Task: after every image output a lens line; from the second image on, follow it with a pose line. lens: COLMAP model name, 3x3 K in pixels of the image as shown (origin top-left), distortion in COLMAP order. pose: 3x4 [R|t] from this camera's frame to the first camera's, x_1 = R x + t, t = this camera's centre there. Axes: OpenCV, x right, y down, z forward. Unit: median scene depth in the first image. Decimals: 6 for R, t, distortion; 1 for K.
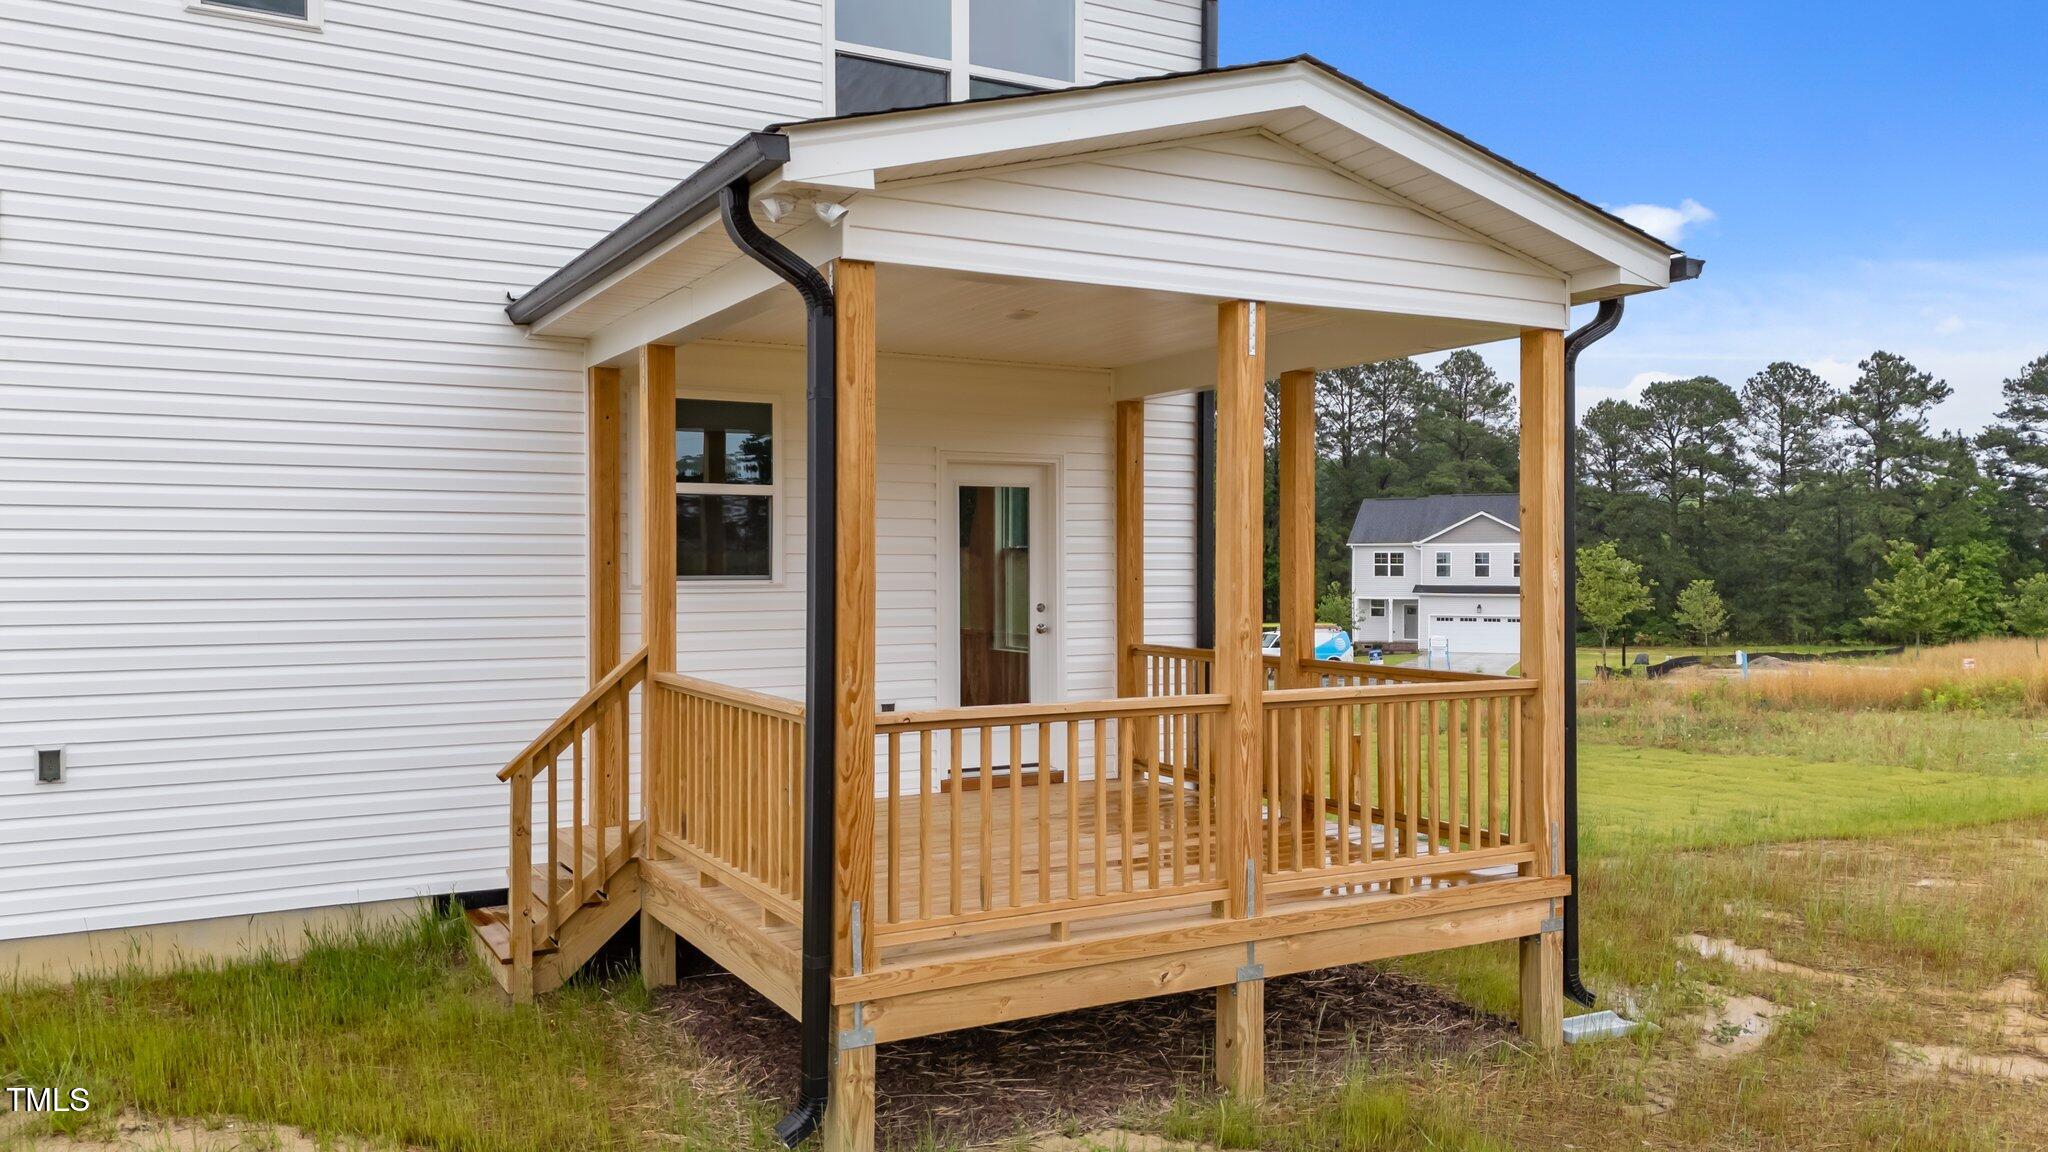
lens RADIAL K [[1472.1, 0, 1024.0], [0, 1472.1, 576.0], [0, 0, 1]] dist [0.101327, -0.092627]
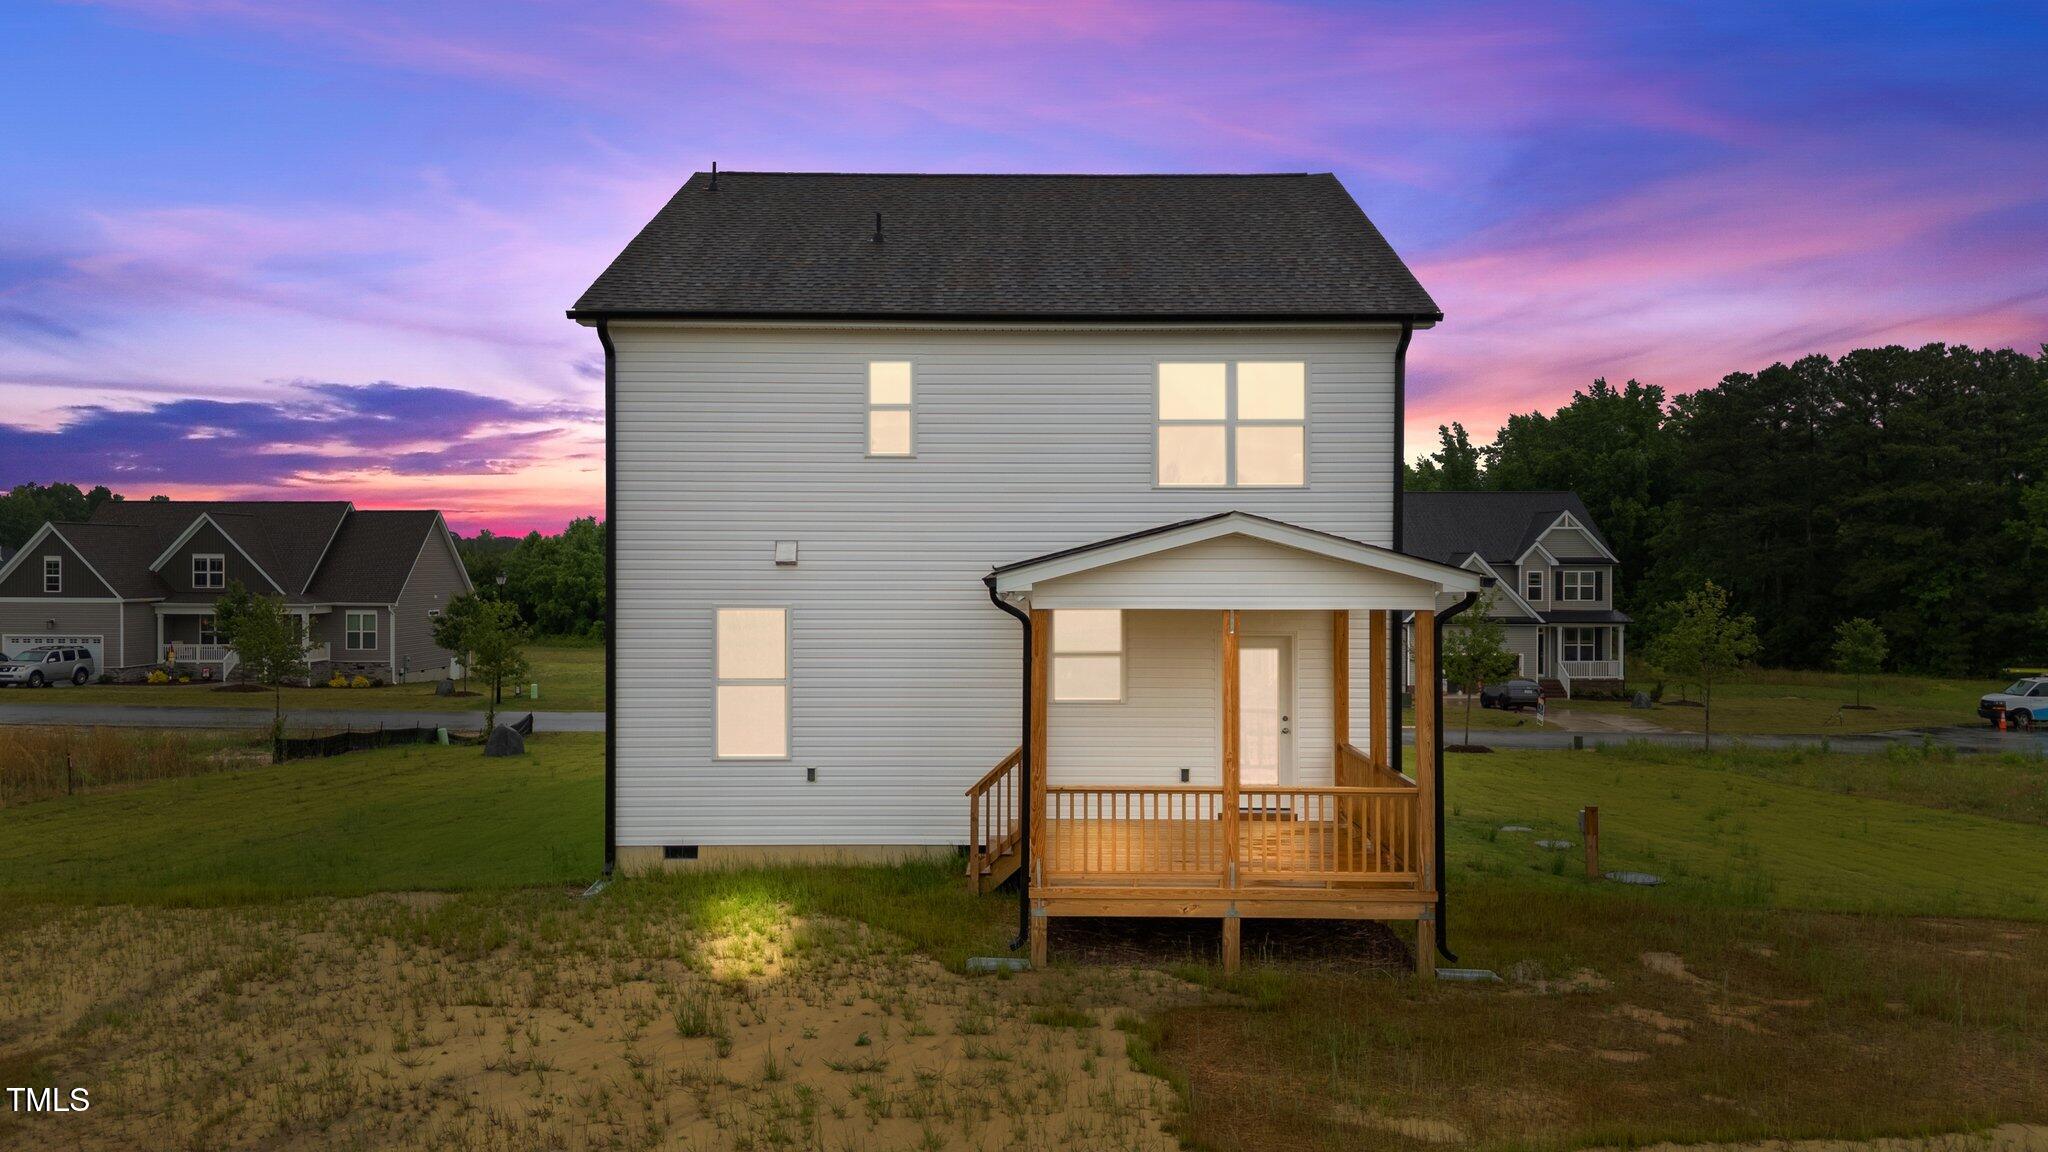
lens RADIAL K [[1472.1, 0, 1024.0], [0, 1472.1, 576.0], [0, 0, 1]] dist [0.101327, -0.092627]
pose [[0.872415, 0.007091, -0.488714, 0.066211], [-0.008088, 0.999967, 0.000072, -0.016014], [0.488698, 0.003890, 0.872444, -0.074006]]
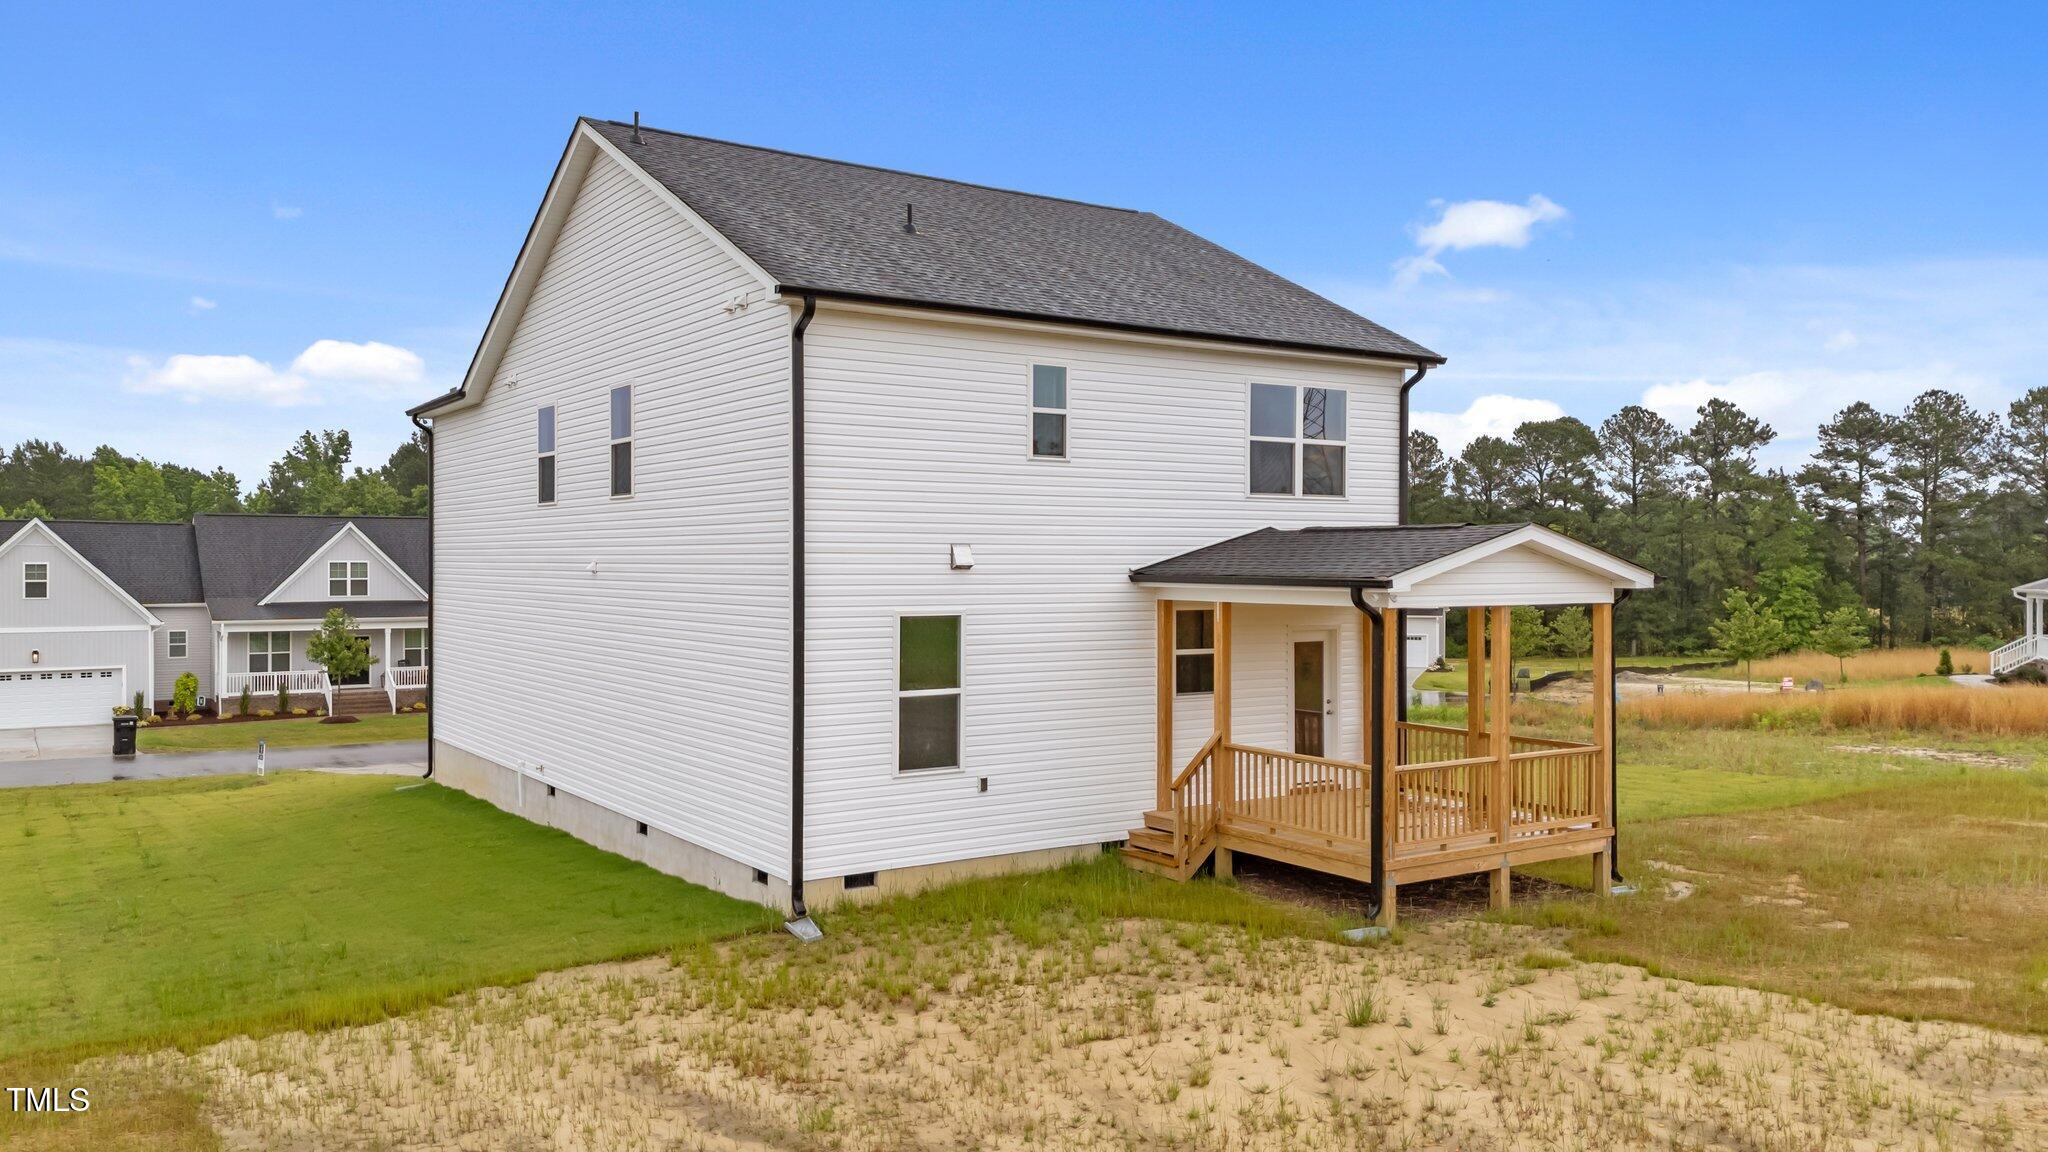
lens RADIAL K [[1505.3, 0, 989.9], [0, 1505.3, 556.6], [0, 0, 1]] dist [0.034341, 0.001668]
pose [[0.997383, 0.002432, 0.072263, -0.065105], [-0.001678, 0.999944, -0.010487, -0.016682], [-0.072285, 0.010338, 0.997330, -0.109310]]
